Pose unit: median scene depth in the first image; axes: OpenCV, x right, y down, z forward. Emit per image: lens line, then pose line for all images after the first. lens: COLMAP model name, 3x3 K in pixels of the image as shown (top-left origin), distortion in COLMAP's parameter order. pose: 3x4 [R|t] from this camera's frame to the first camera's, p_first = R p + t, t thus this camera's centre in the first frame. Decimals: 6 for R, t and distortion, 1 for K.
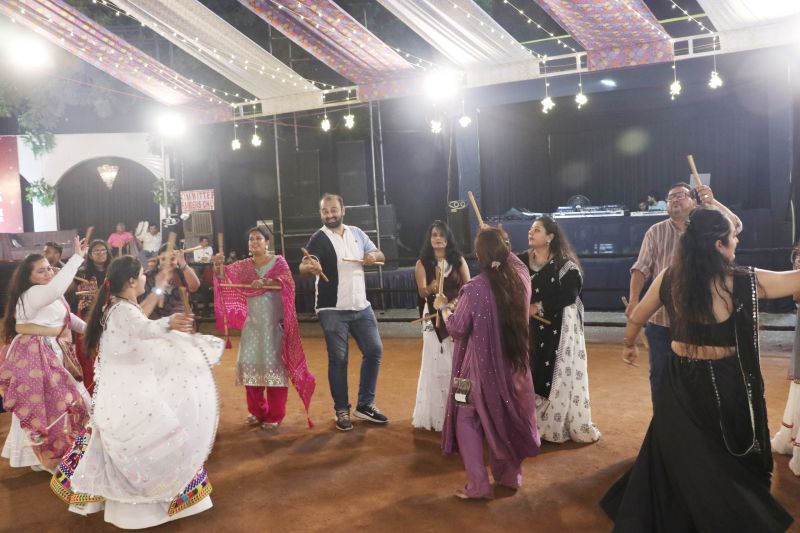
lens RADIAL K [[666.1, 0, 399.9], [0, 666.1, 265.3], [0, 0, 1]] dist [-0.124150, 0.095296]
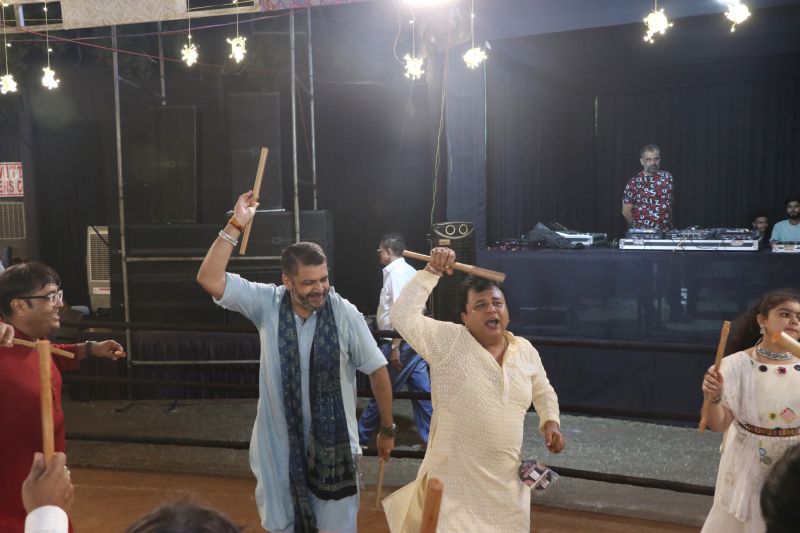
lens RADIAL K [[881.6, 0, 401.8], [0, 881.6, 267.8], [0, 0, 1]] dist [0.064458, 0.000000]
pose [[0.997573, 0.030028, 0.062826, 0.008593], [-0.030054, 0.999548, -0.000526, -0.054431], [-0.062814, -0.001363, 0.998024, 0.311185]]
